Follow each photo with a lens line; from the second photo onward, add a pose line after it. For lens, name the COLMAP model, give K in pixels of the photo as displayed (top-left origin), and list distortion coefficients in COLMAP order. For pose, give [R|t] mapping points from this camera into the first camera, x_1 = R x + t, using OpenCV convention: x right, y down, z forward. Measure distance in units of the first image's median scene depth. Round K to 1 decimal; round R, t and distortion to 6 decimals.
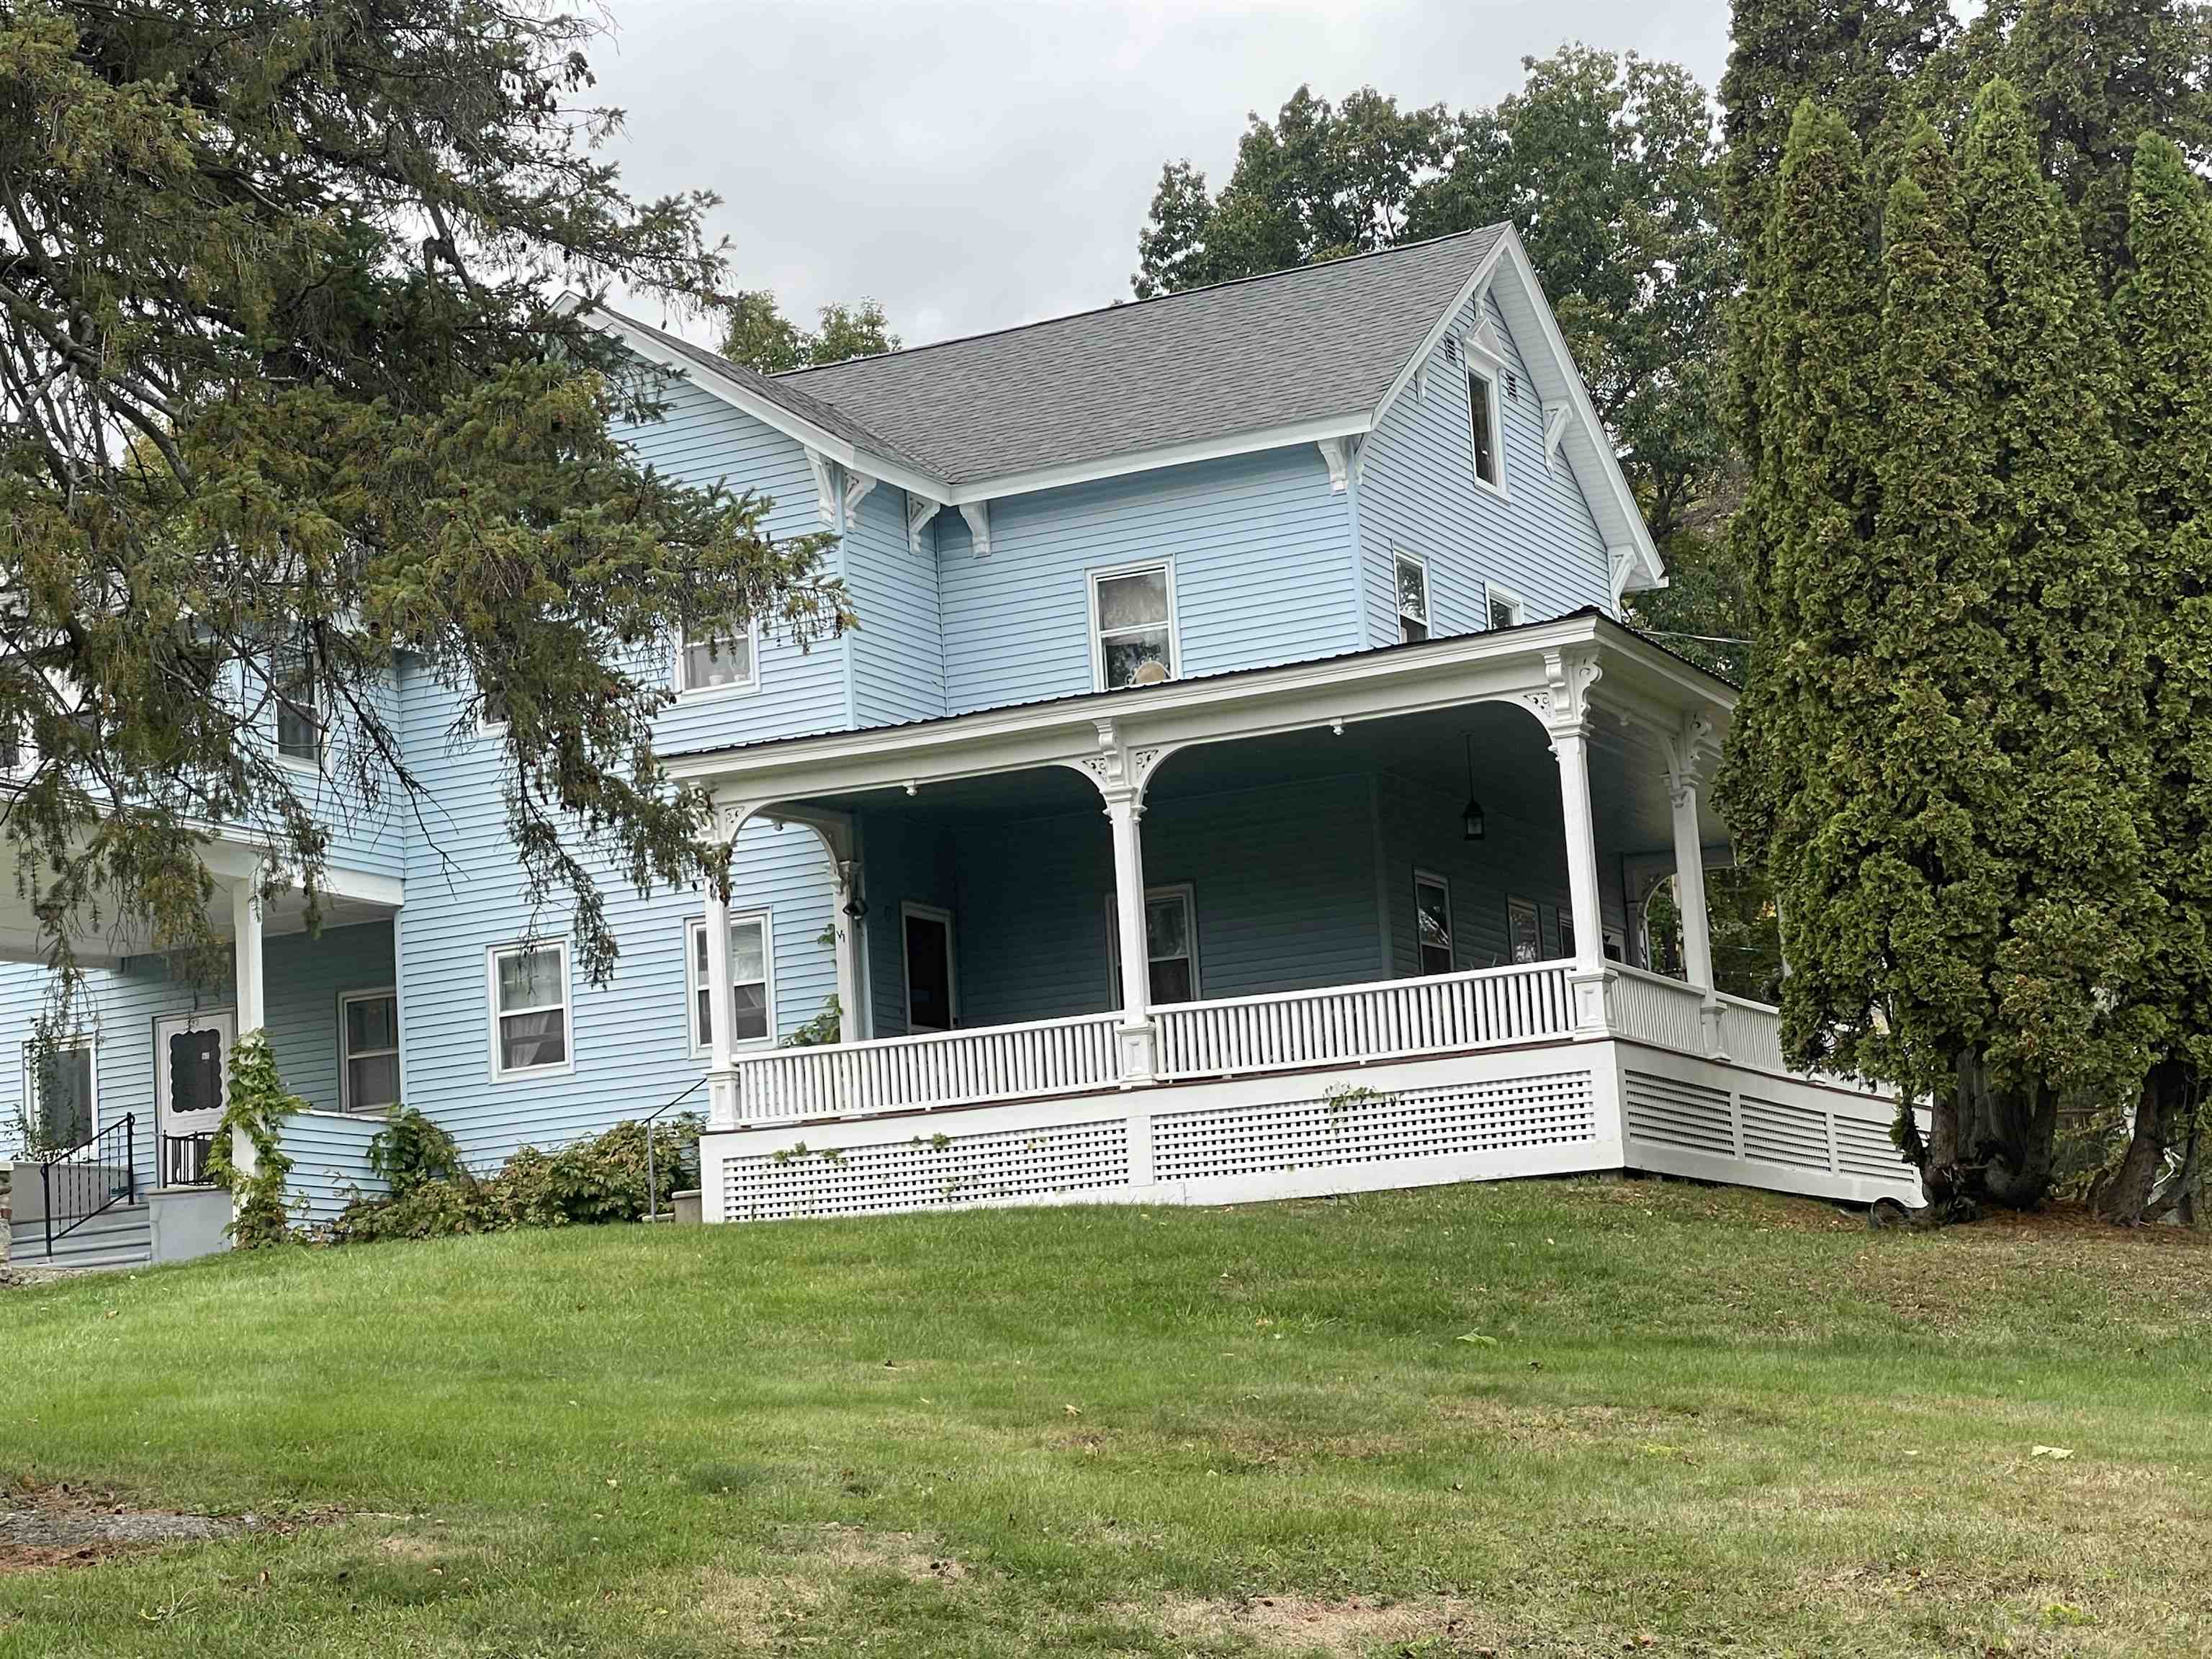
lens RADIAL K [[4167.5, 0, 1099.3], [0, 4167.5, 837.0], [0, 0, 1]] dist [0.172585, 0.000000]
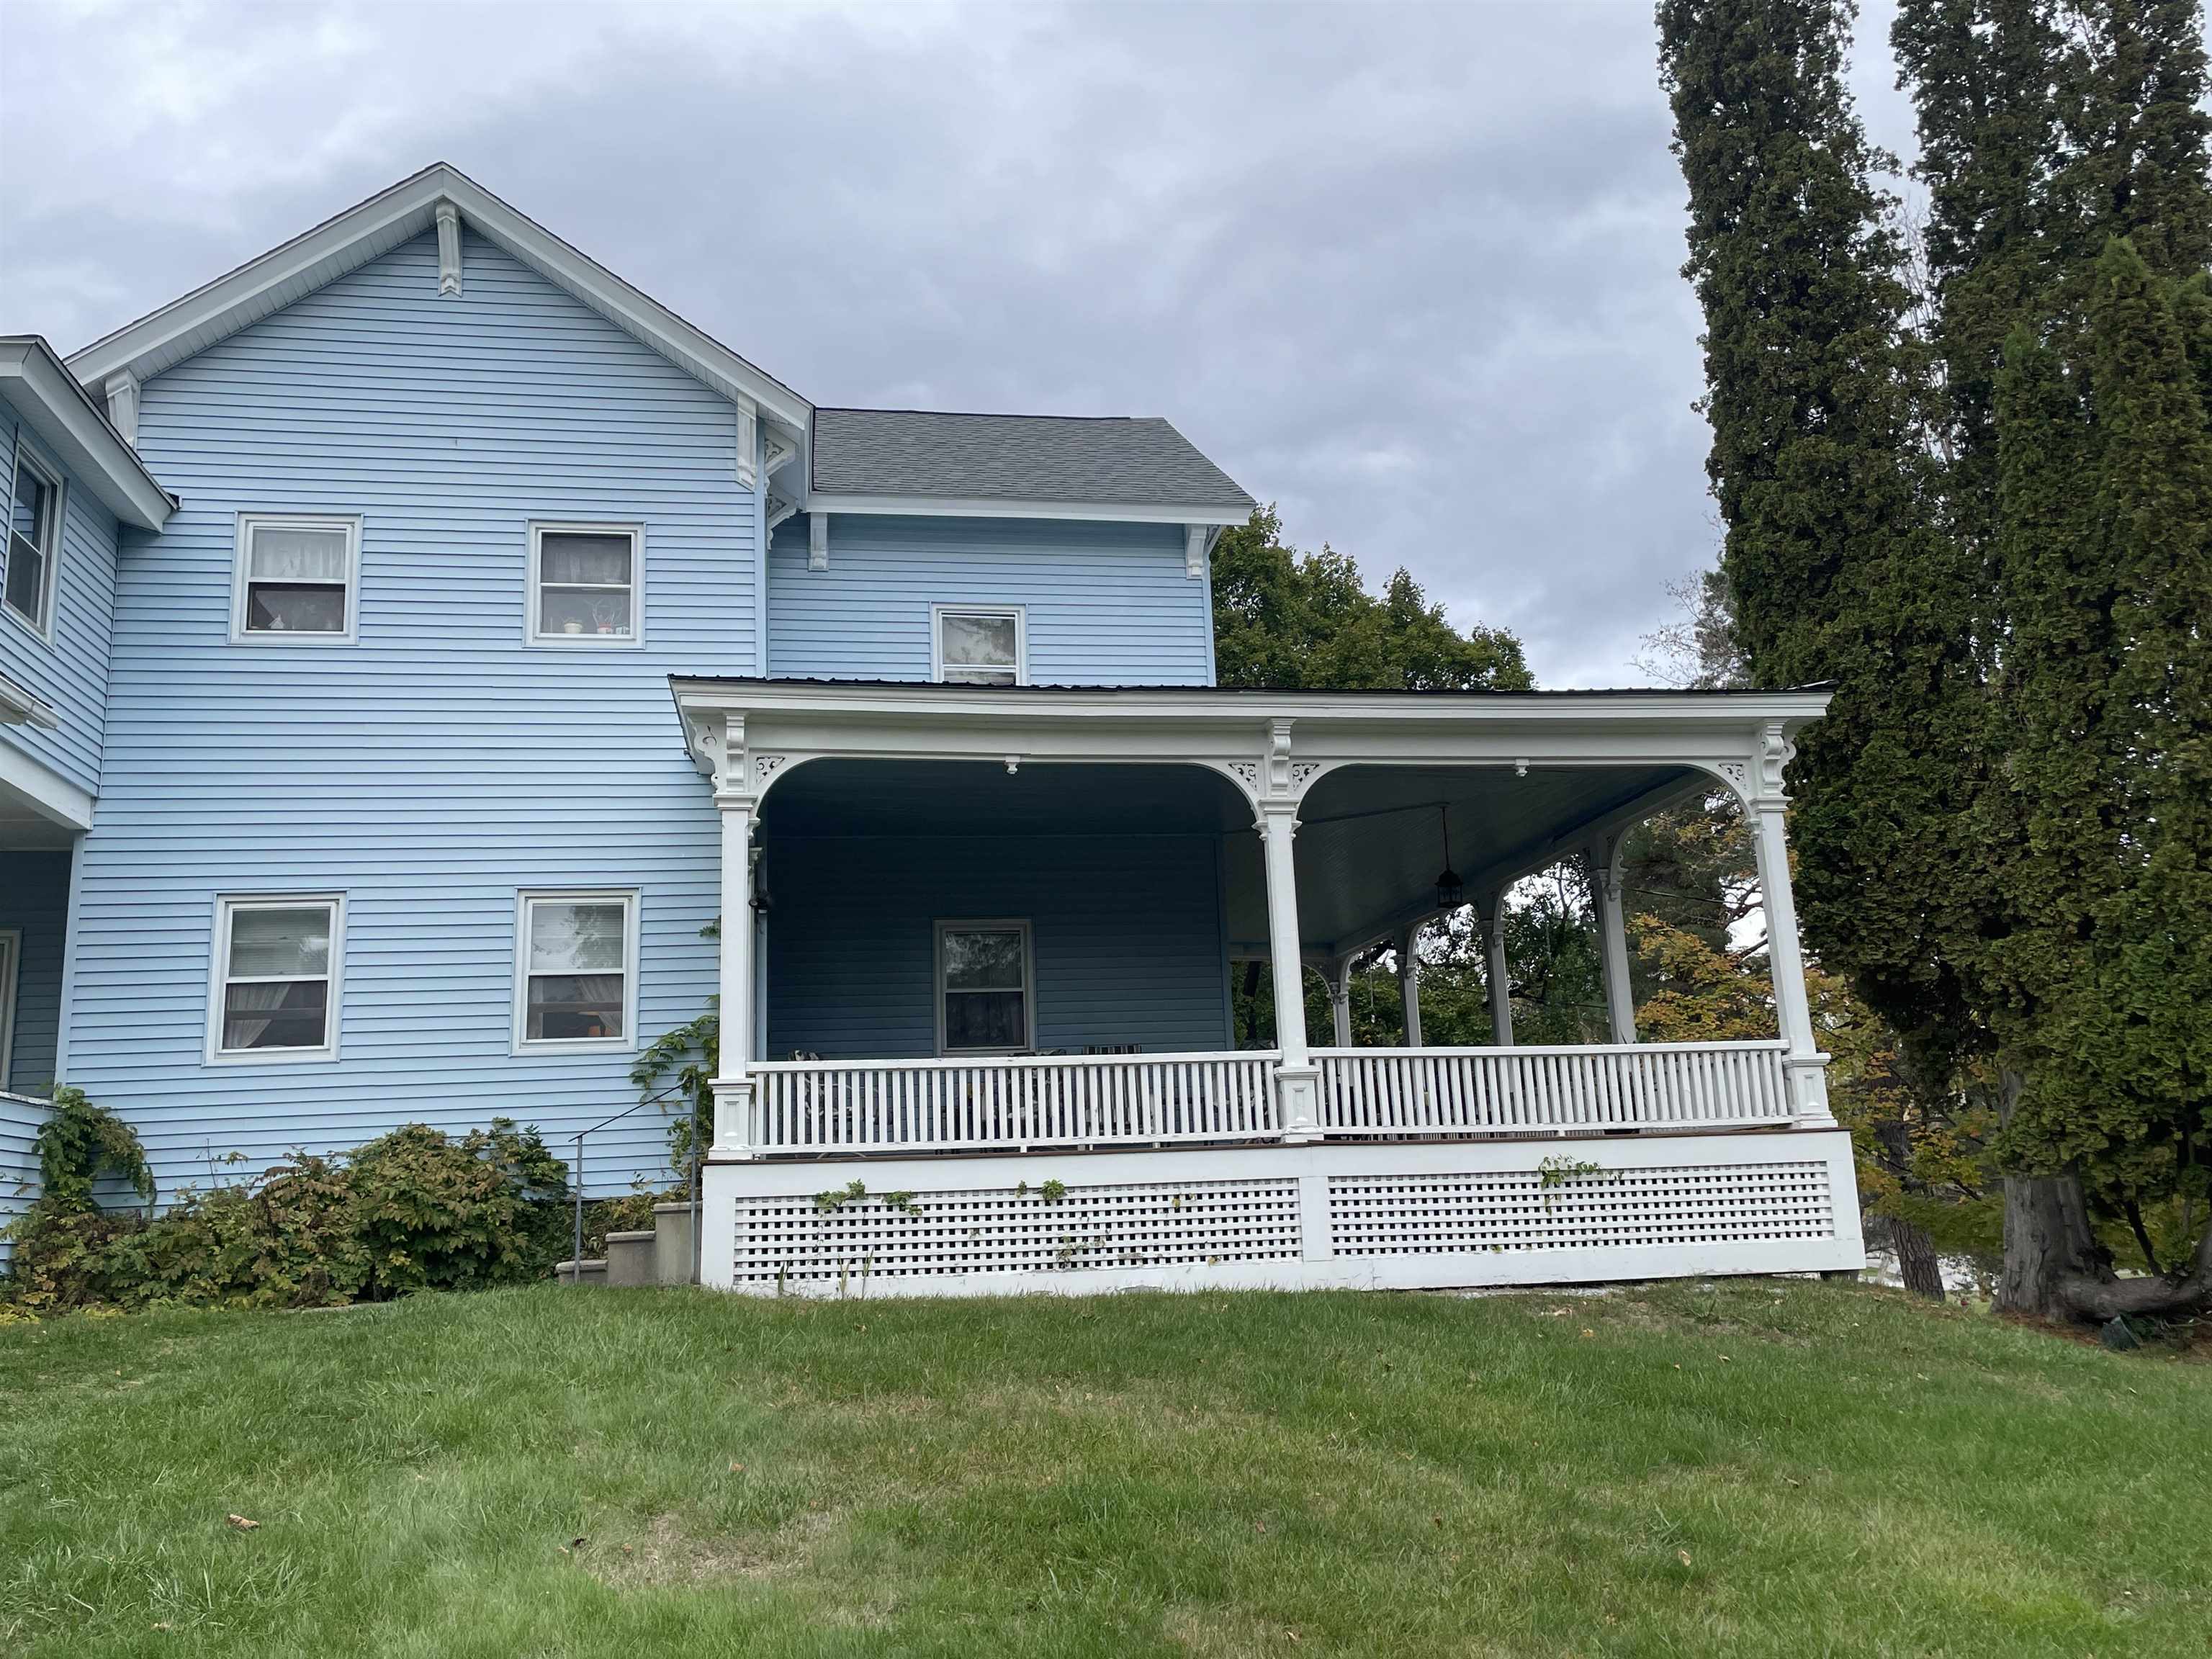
lens RADIAL K [[1803.2, 0, 1108.4], [0, 1803.2, 822.1], [0, 0, 1]] dist [0.076395, -0.017566]
pose [[0.809405, 0.150303, 0.567690, -0.254883], [-0.101922, 0.987975, -0.116260, 0.043708], [-0.578338, 0.036241, 0.814992, 0.739692]]
